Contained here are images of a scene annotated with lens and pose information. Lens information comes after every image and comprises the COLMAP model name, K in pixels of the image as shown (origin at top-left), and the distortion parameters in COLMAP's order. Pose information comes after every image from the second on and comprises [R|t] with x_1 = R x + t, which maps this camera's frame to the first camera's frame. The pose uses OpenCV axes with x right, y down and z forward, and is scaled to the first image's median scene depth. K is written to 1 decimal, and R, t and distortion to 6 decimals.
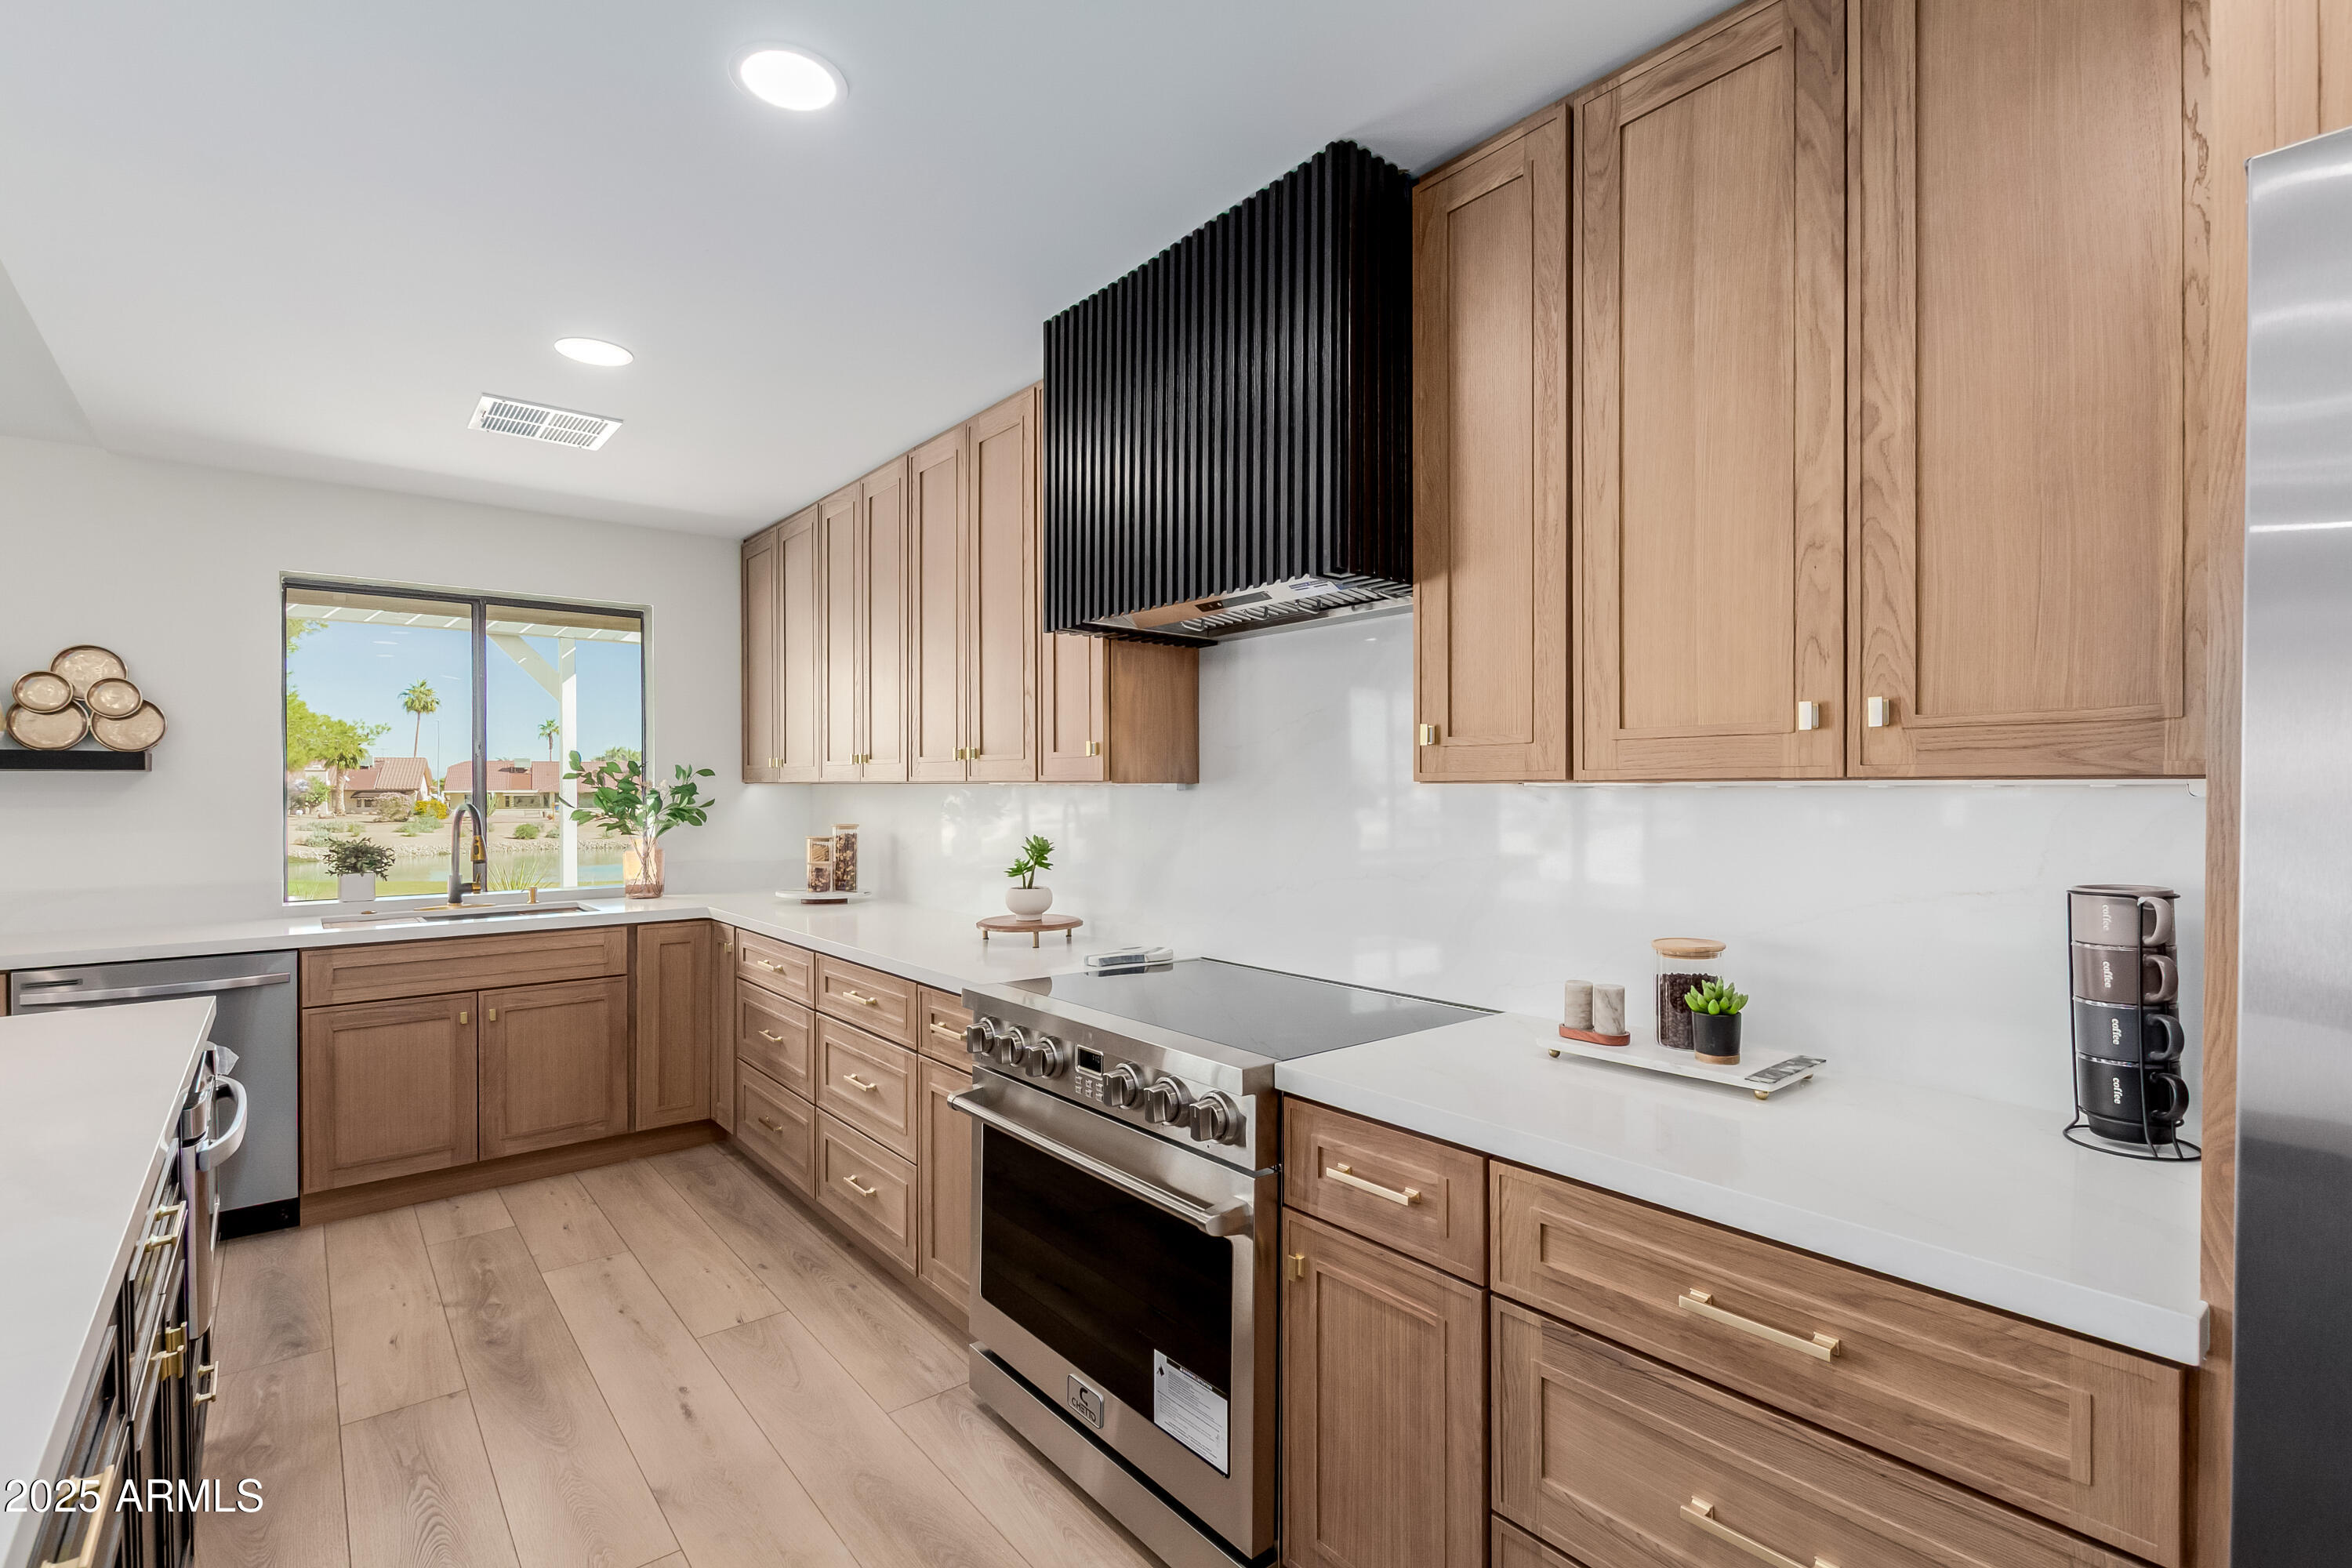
lens RADIAL K [[1079.7, 0, 1192.5], [0, 1079.7, 792.1], [0, 0, 1]] dist [0.003044, -0.002124]
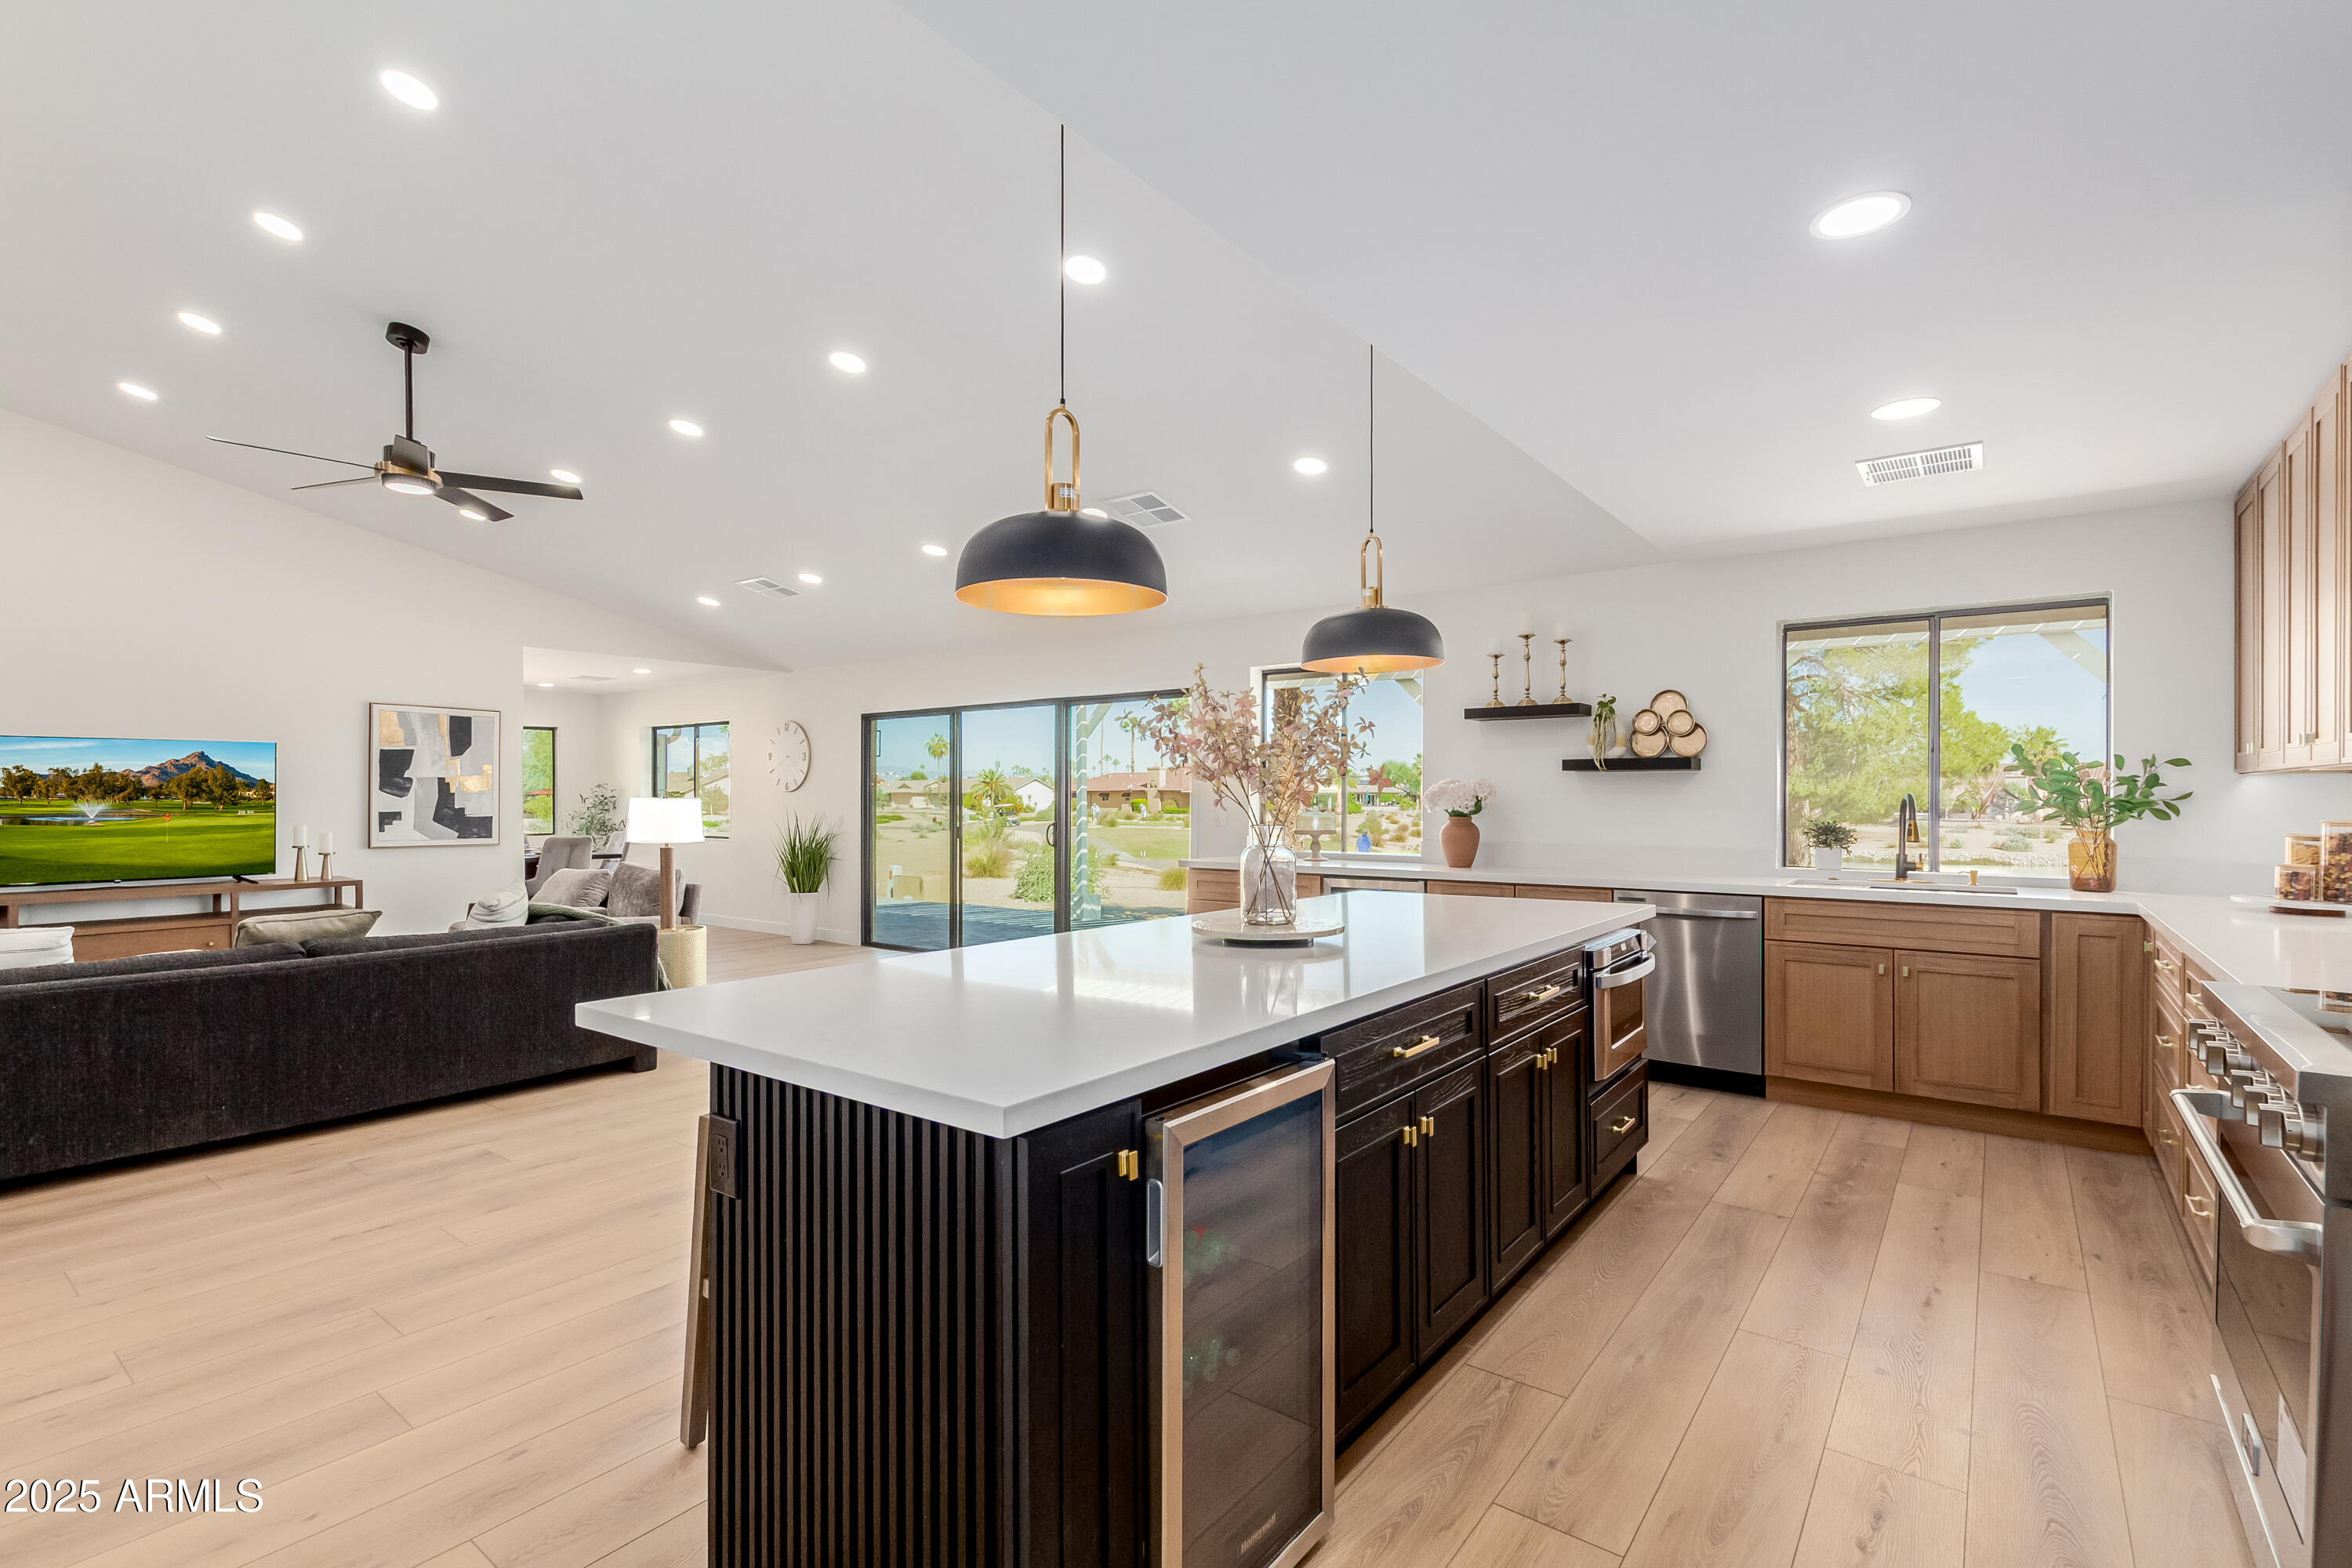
lens RADIAL K [[1079.7, 0, 1170.0], [0, 1079.7, 790.2], [0, 0, 1]] dist [0.003044, -0.002124]
pose [[0.219267, -0.002240, -0.975662, 0.334541], [-0.004910, 0.999982, -0.003399, 0.016967], [0.975653, 0.005536, 0.219252, -0.042060]]
